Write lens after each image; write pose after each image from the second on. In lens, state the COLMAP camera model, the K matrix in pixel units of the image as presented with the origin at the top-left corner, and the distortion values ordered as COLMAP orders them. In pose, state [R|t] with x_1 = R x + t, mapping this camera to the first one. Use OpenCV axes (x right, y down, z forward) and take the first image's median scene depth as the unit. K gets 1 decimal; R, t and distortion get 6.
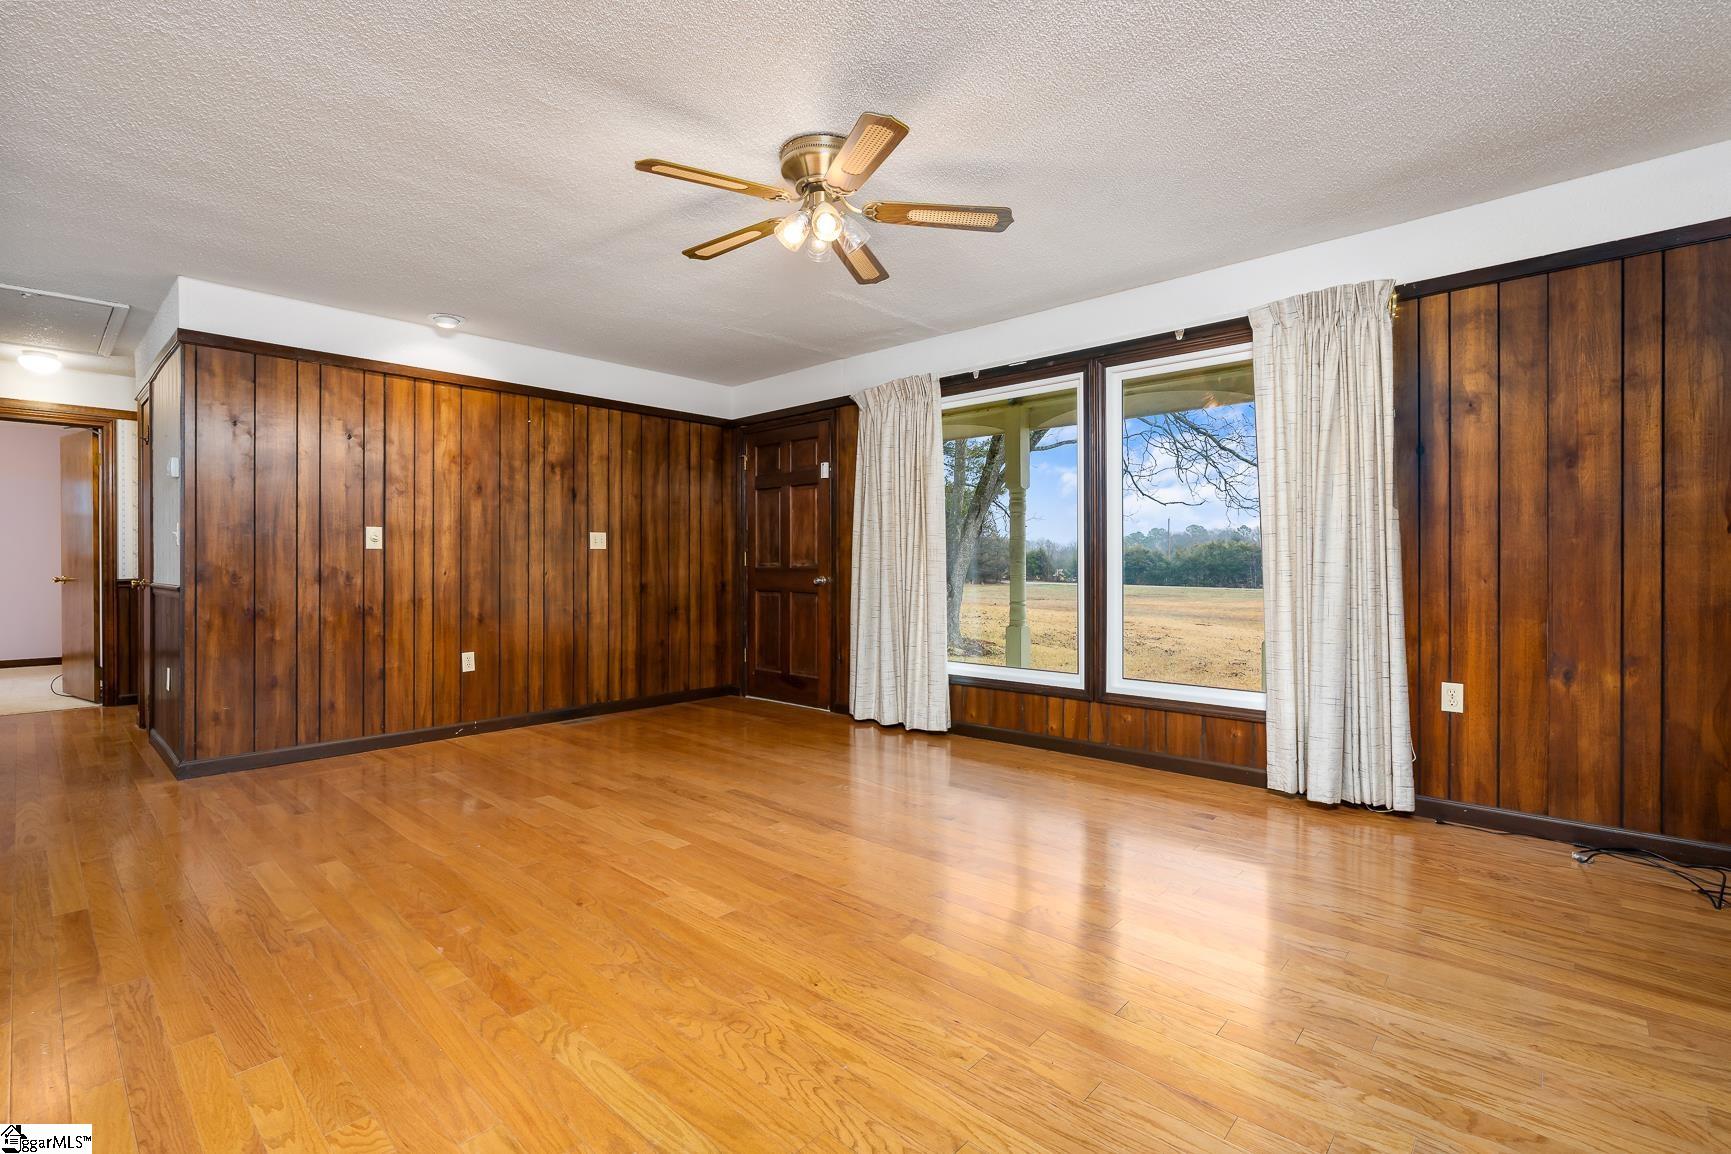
lens RADIAL K [[787.6, 0, 865.5], [0, 787.6, 566.3], [0, 0, 1]] dist [0.001361, 0.000634]
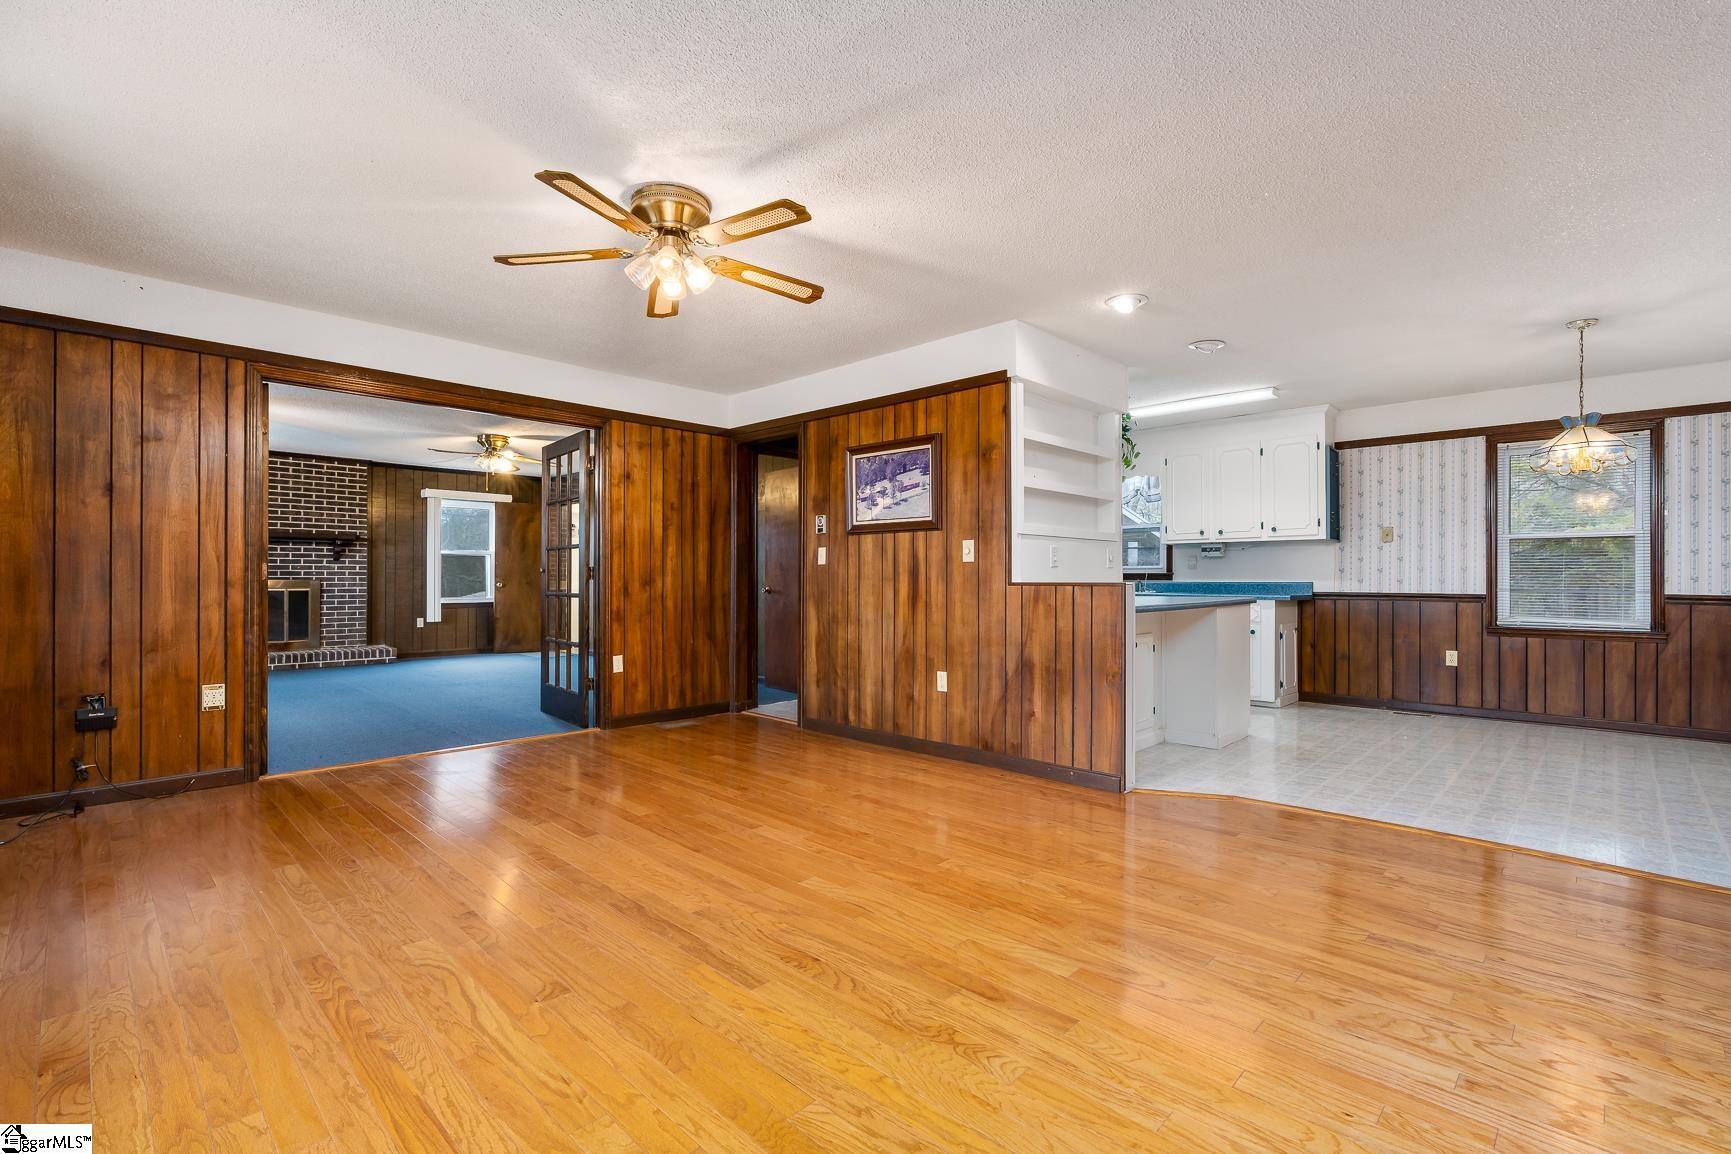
lens RADIAL K [[787.6, 0, 874.7], [0, 787.6, 573.4], [0, 0, 1]] dist [0.001361, 0.000634]
pose [[-0.999883, 0.001984, 0.015193, -0.338745], [0.001866, 0.999968, -0.007739, -0.003179], [-0.015208, -0.007710, -0.999855, 1.996799]]
